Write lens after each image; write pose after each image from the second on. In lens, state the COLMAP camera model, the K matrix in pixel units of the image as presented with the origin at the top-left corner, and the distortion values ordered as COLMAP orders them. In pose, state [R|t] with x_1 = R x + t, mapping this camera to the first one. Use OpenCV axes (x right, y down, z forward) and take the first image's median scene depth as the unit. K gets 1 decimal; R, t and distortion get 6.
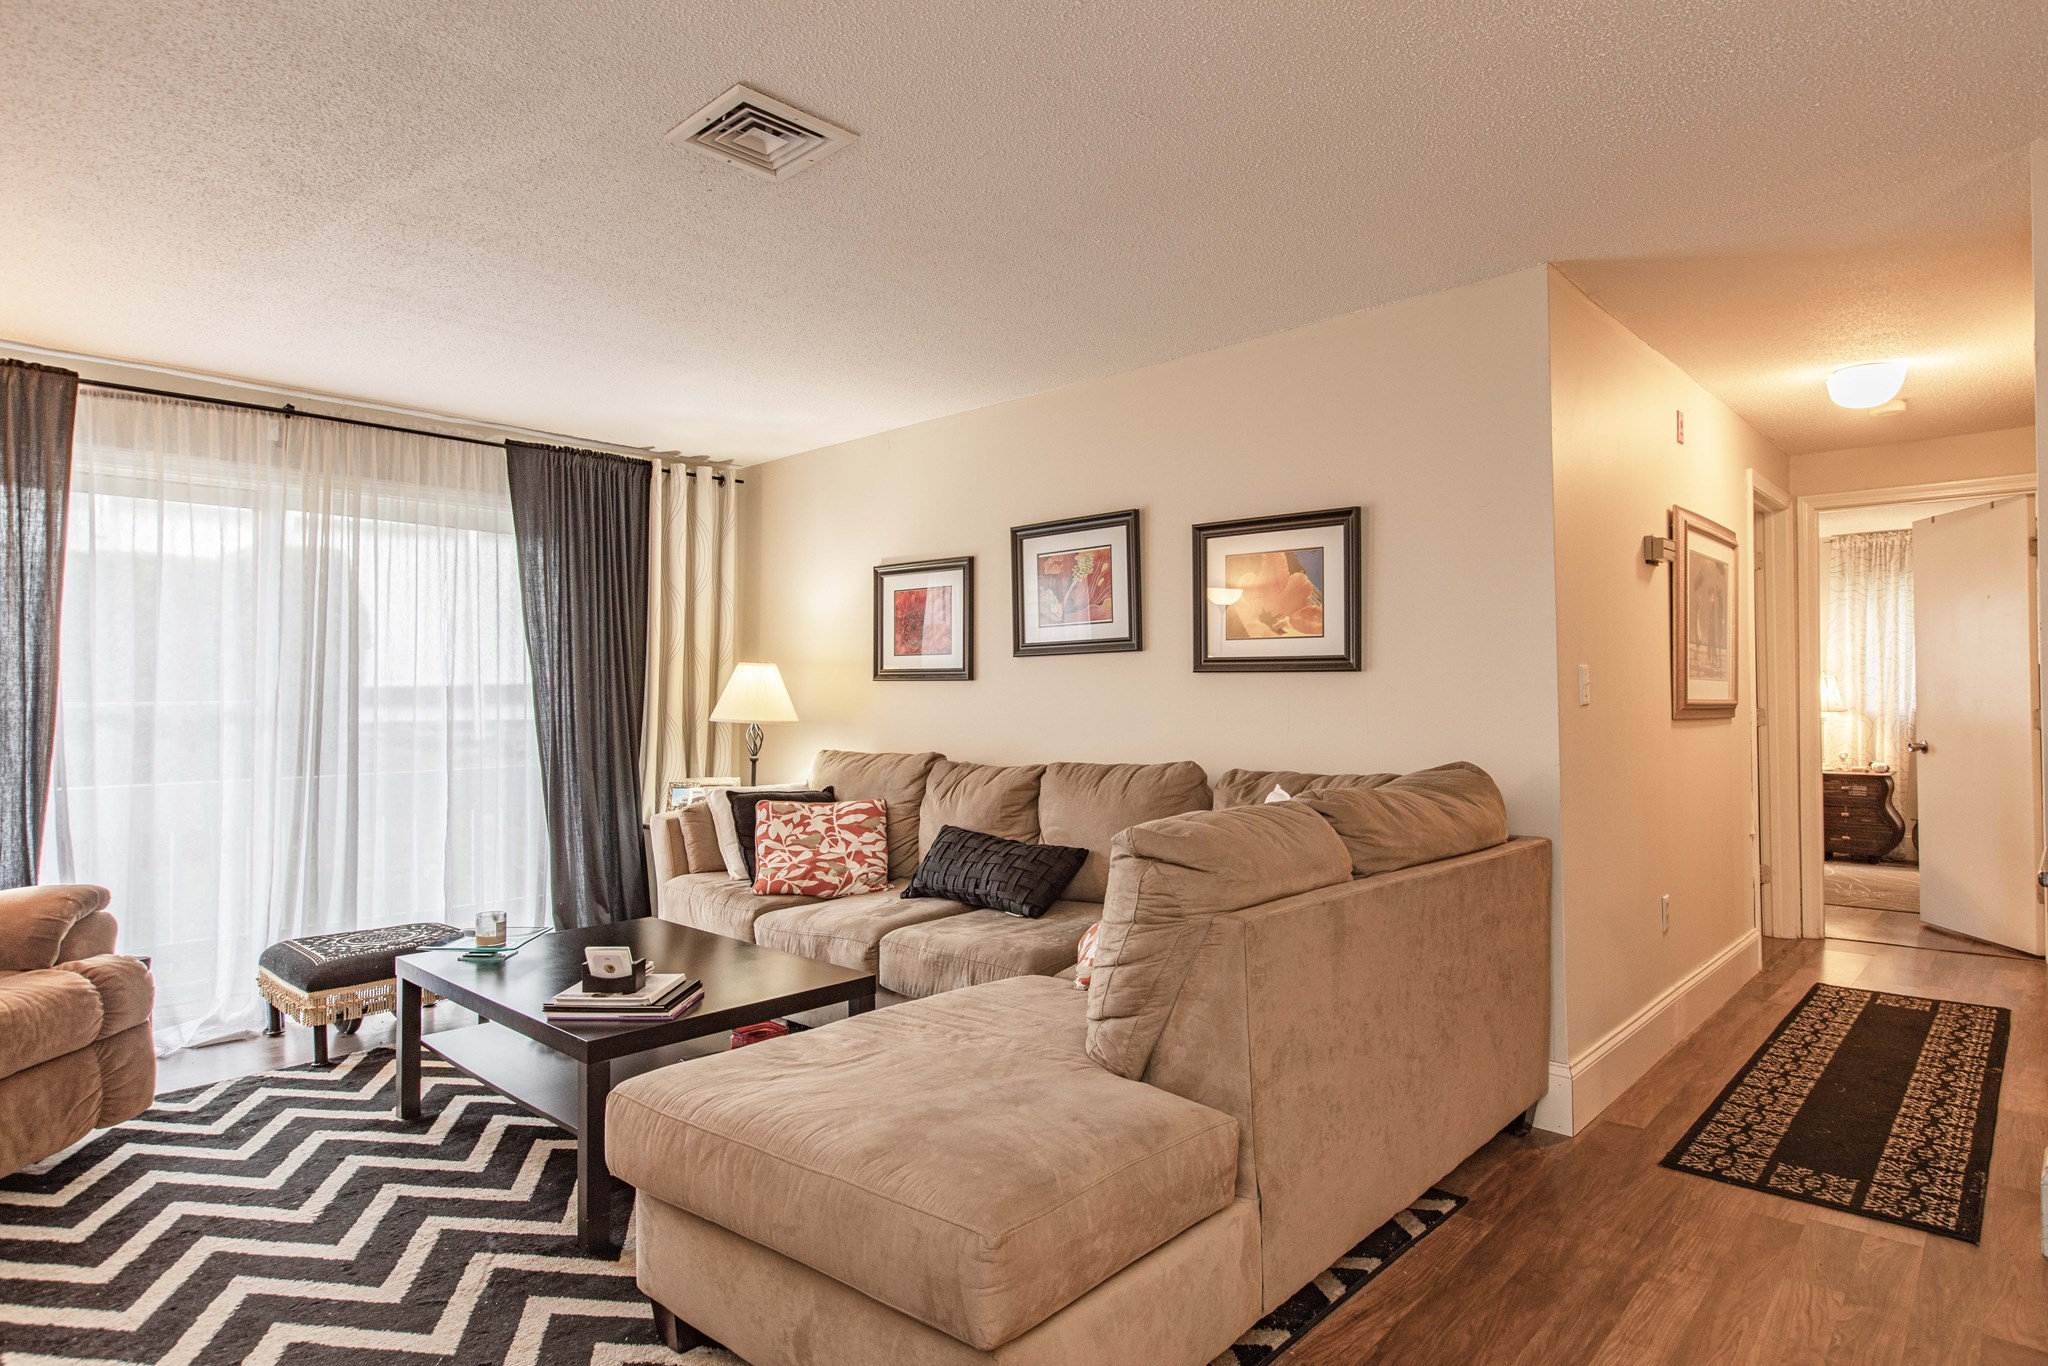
lens RADIAL K [[1139.9, 0, 1024.5], [0, 1139.9, 681.1], [0, 0, 1]] dist [0.002319, 0.000299]
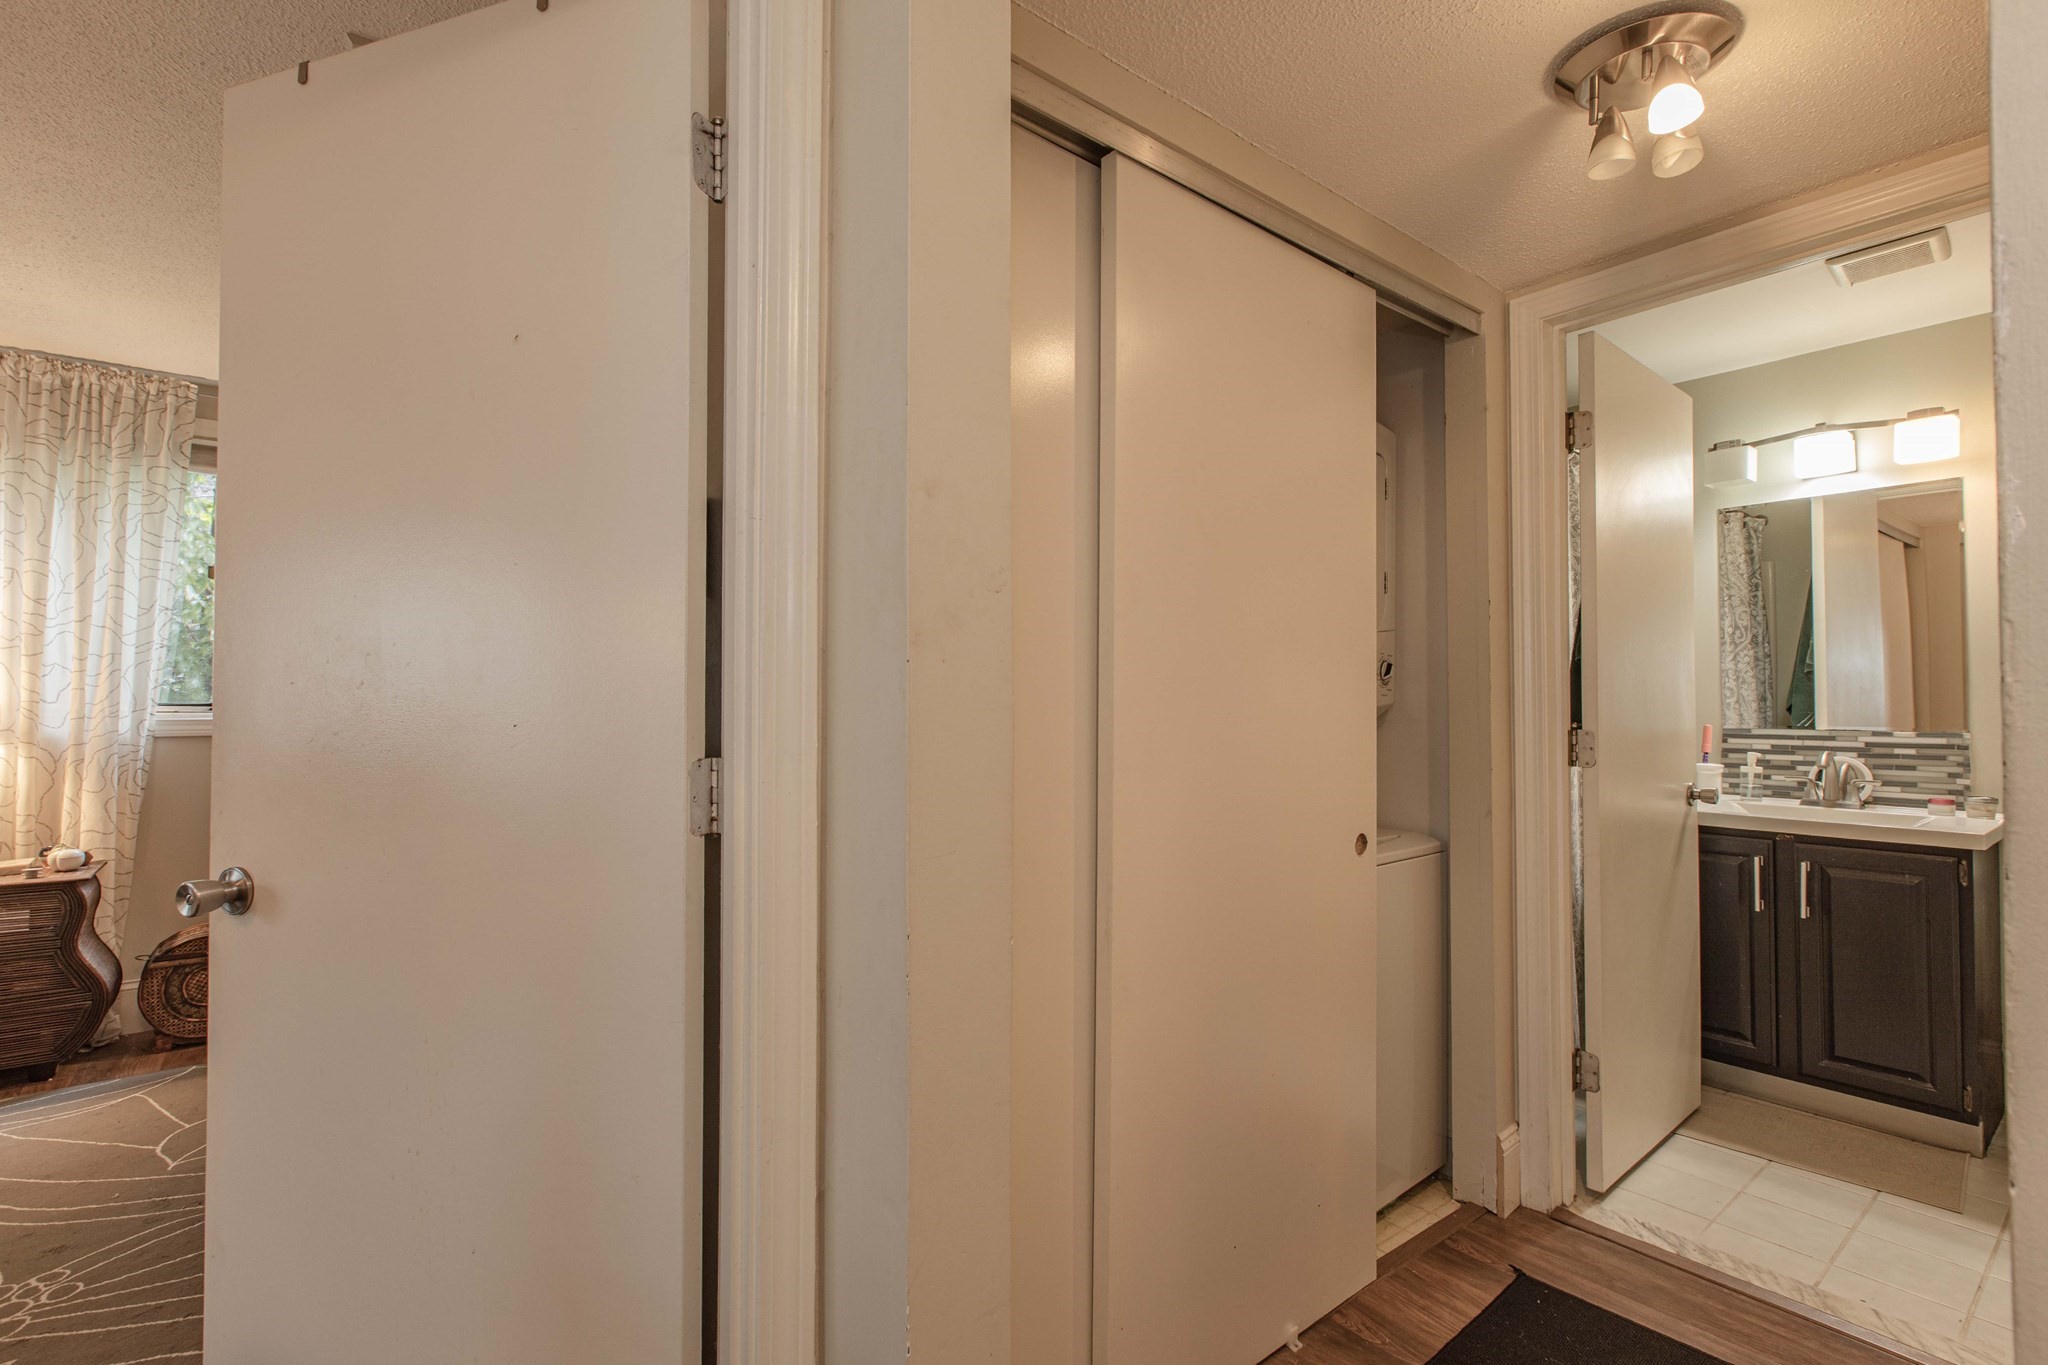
lens RADIAL K [[930.3, 0, 1024.9], [0, 930.3, 684.1], [0, 0, 1]] dist [0.001389, 0.000708]
pose [[0.132915, 0.032750, 0.990586, 0.417977], [-0.011507, 0.999438, -0.031498, 0.012894], [-0.991061, -0.007212, 0.133218, 0.557417]]
